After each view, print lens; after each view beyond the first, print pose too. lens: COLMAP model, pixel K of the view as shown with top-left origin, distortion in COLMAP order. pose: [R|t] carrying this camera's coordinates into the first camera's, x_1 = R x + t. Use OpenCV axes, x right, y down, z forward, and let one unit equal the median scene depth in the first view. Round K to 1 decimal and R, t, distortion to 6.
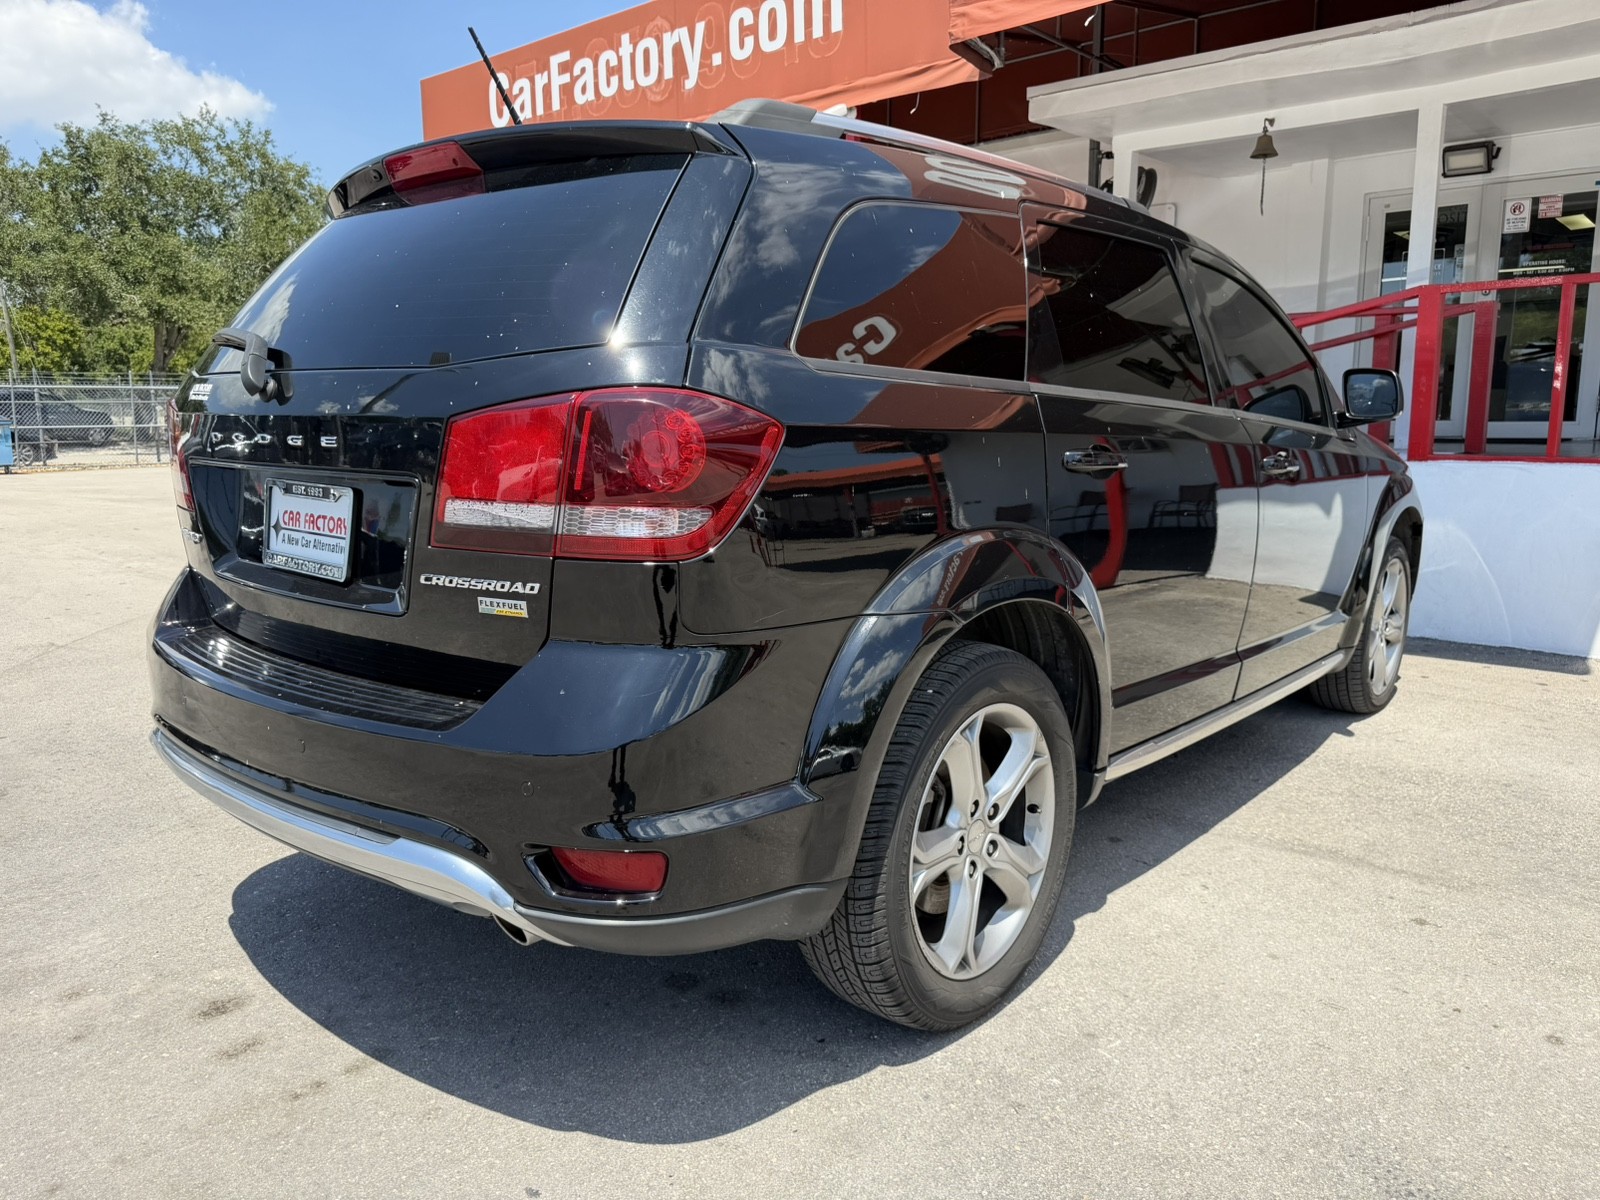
lens RADIAL K [[1134.1, 0, 800.3], [0, 1134.1, 600.8], [0, 0, 1]] dist [0.011005, -0.015200]
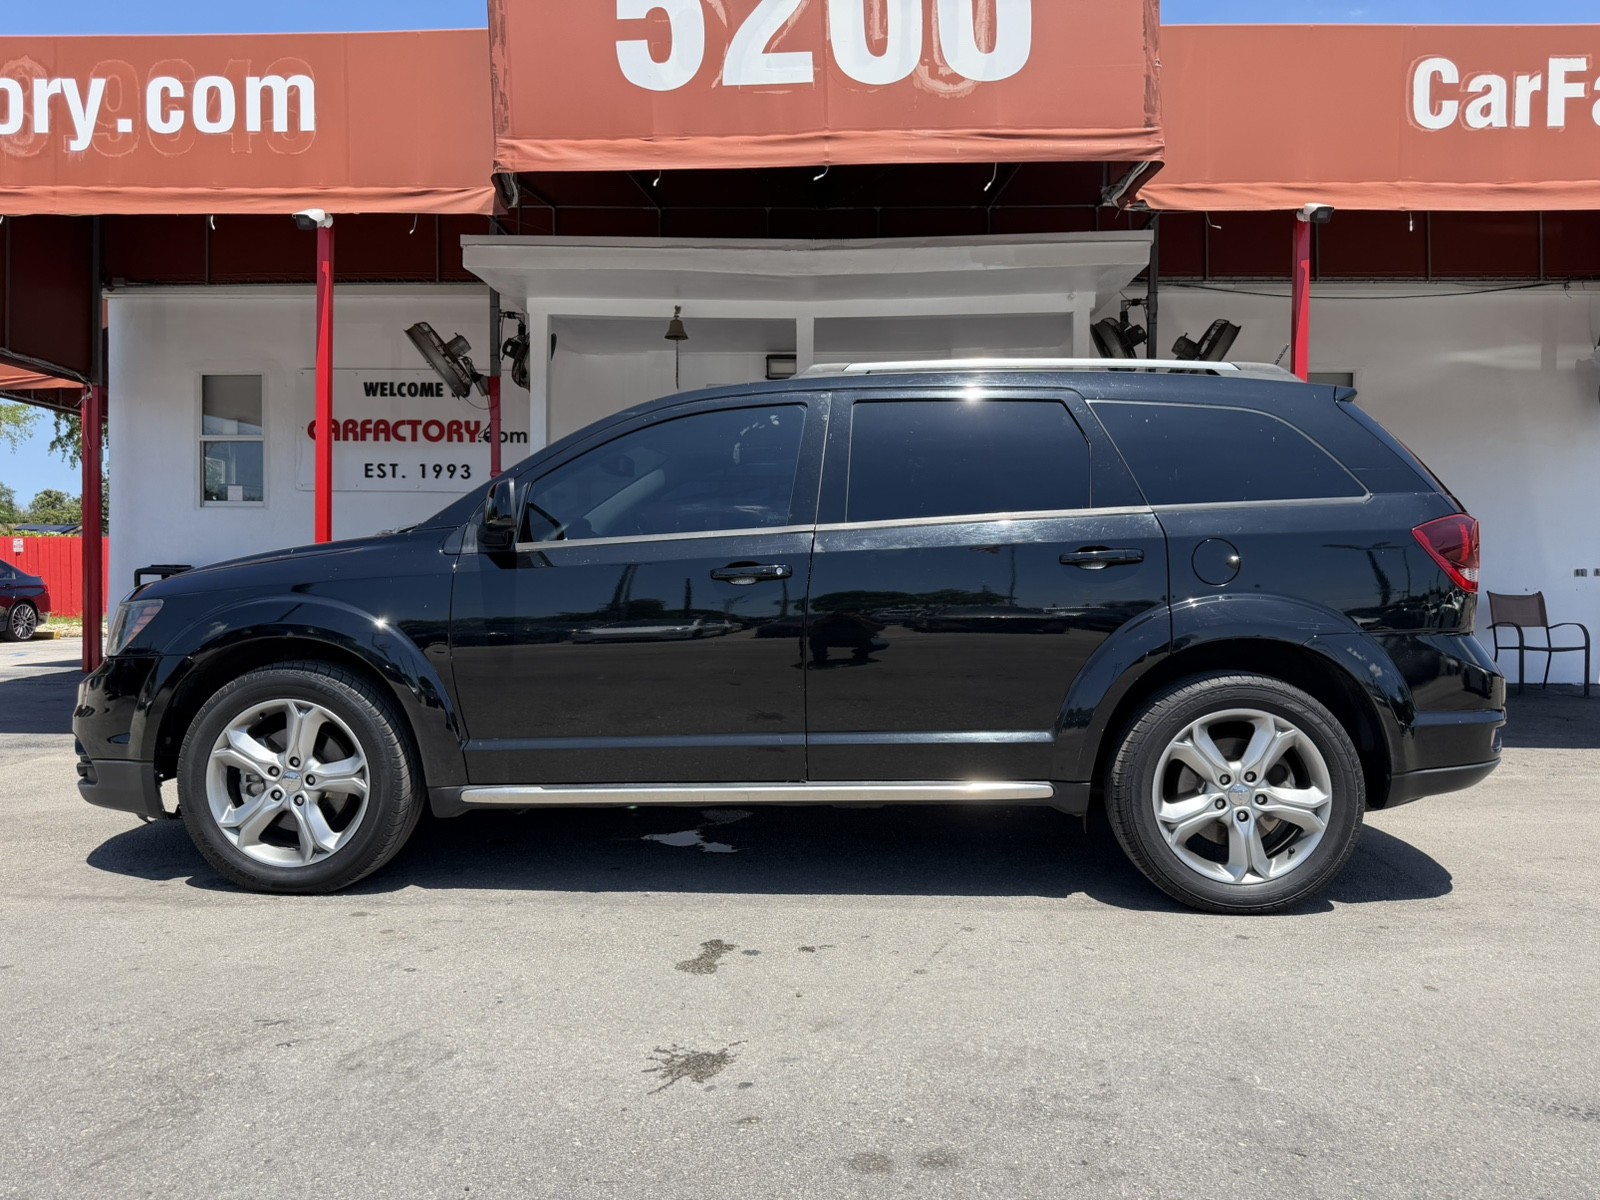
lens RADIAL K [[1134.1, 0, 800.8], [0, 1134.1, 597.6], [0, 0, 1]] dist [0.011005, -0.015200]
pose [[0.778812, 0.002274, 0.627253, -0.207543], [0.092967, 0.988531, -0.119014, 0.008422], [-0.620329, 0.151004, 0.769668, 0.107368]]
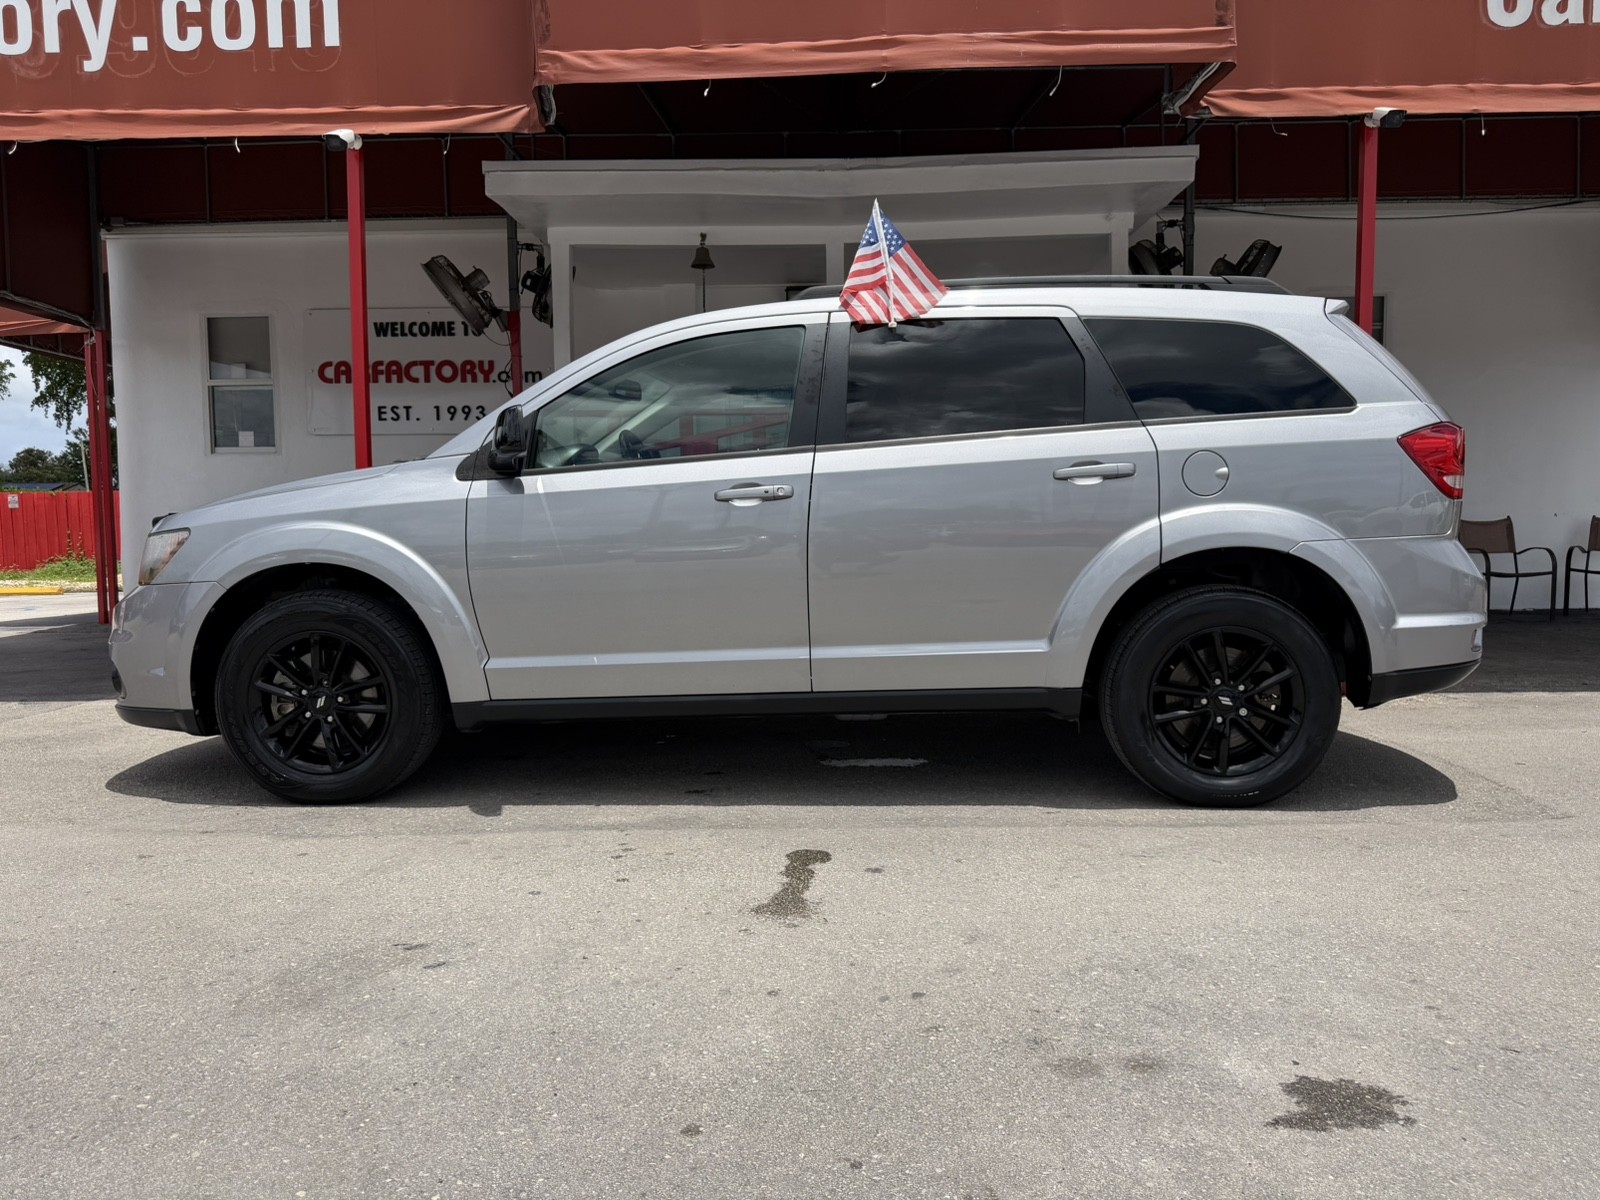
lens RADIAL K [[1134.1, 0, 799.7], [0, 1134.1, 606.0], [0, 0, 1]] dist [0.011005, -0.015200]
pose [[0.773939, -0.044722, 0.631679, -0.234345], [0.110597, 0.991718, -0.065292, 0.014797], [-0.623528, 0.120393, 0.772476, 0.148110]]
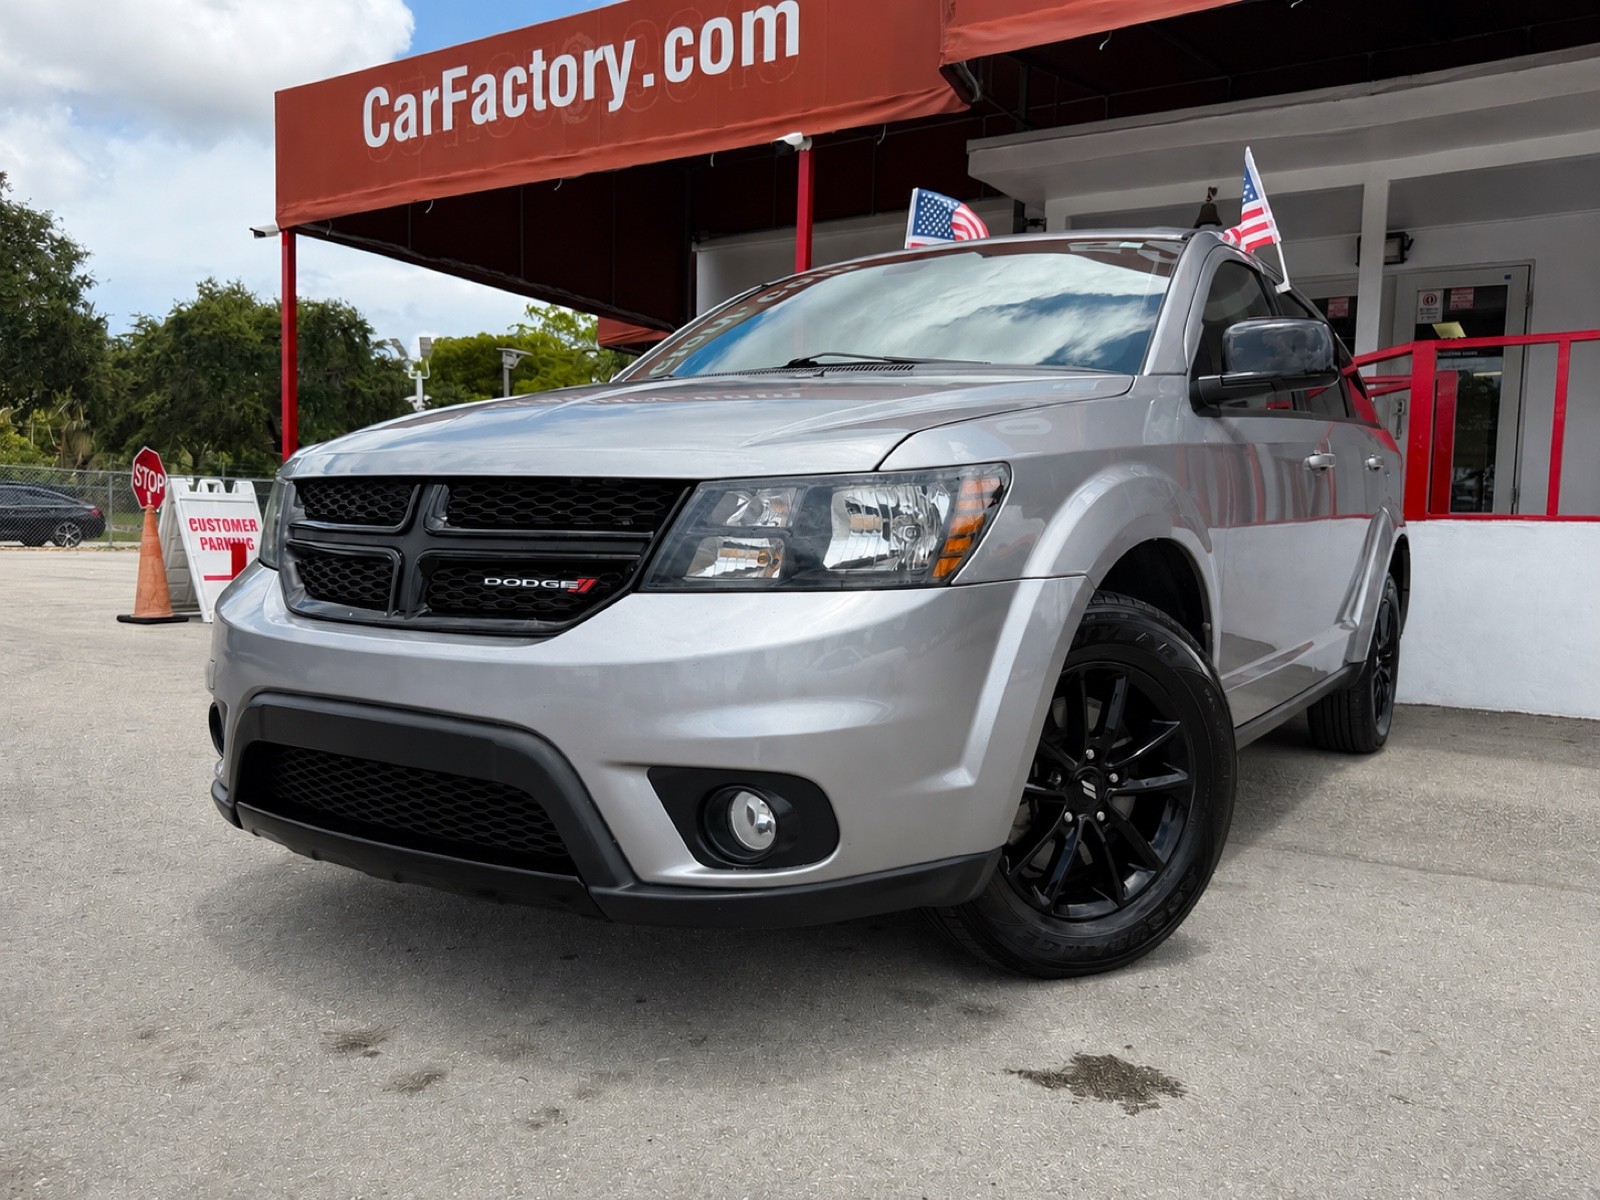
lens RADIAL K [[1252.6, 0, 788.0], [0, 1252.6, 631.8], [0, 0, 1]] dist [0.005265, -0.001495]
pose [[0.988859, 0.014162, 0.148178, -0.105255], [-0.002004, 0.996640, -0.081878, 0.045196], [-0.148840, 0.080669, 0.985565, 0.029043]]
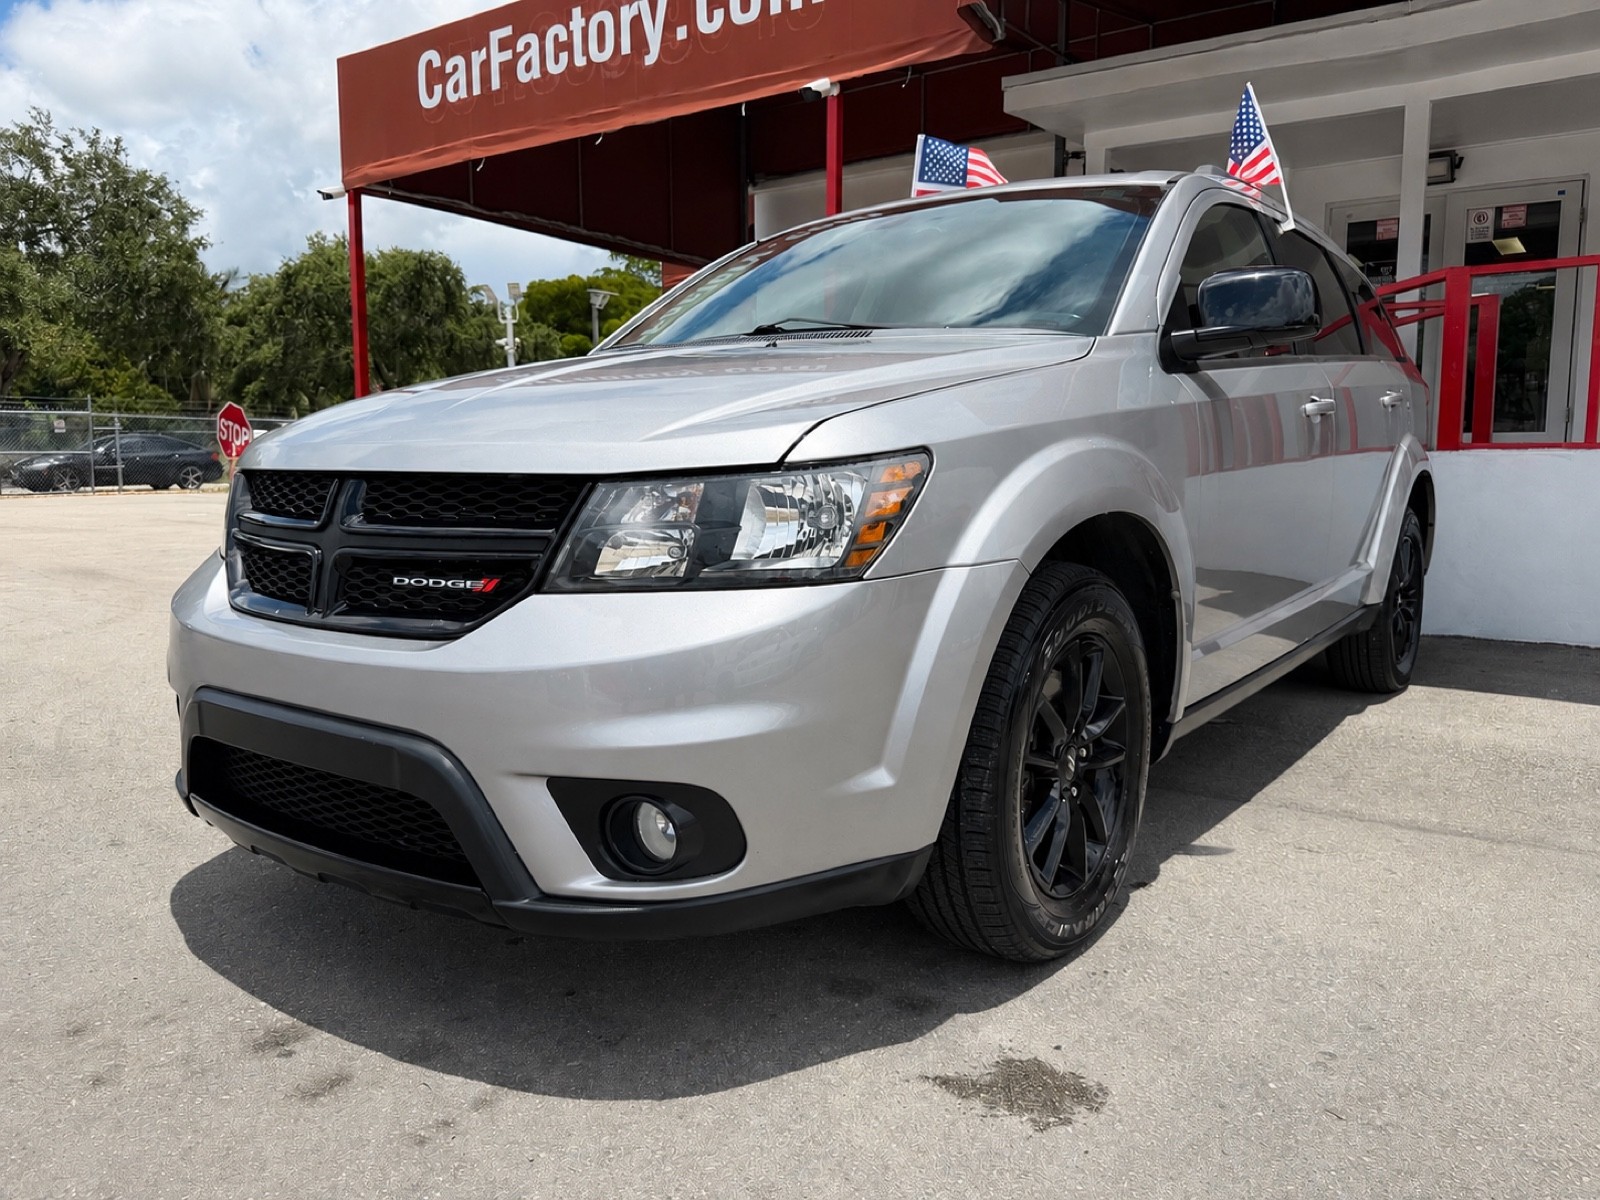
lens RADIAL K [[1188.9, 0, 794.2], [0, 1188.9, 594.0], [0, 0, 1]] dist [0.009920, -0.006023]
pose [[0.996297, -0.006975, 0.085696, -0.068251], [0.011039, 0.998832, -0.047047, 0.028872], [-0.085268, 0.047818, 0.995210, 0.043138]]
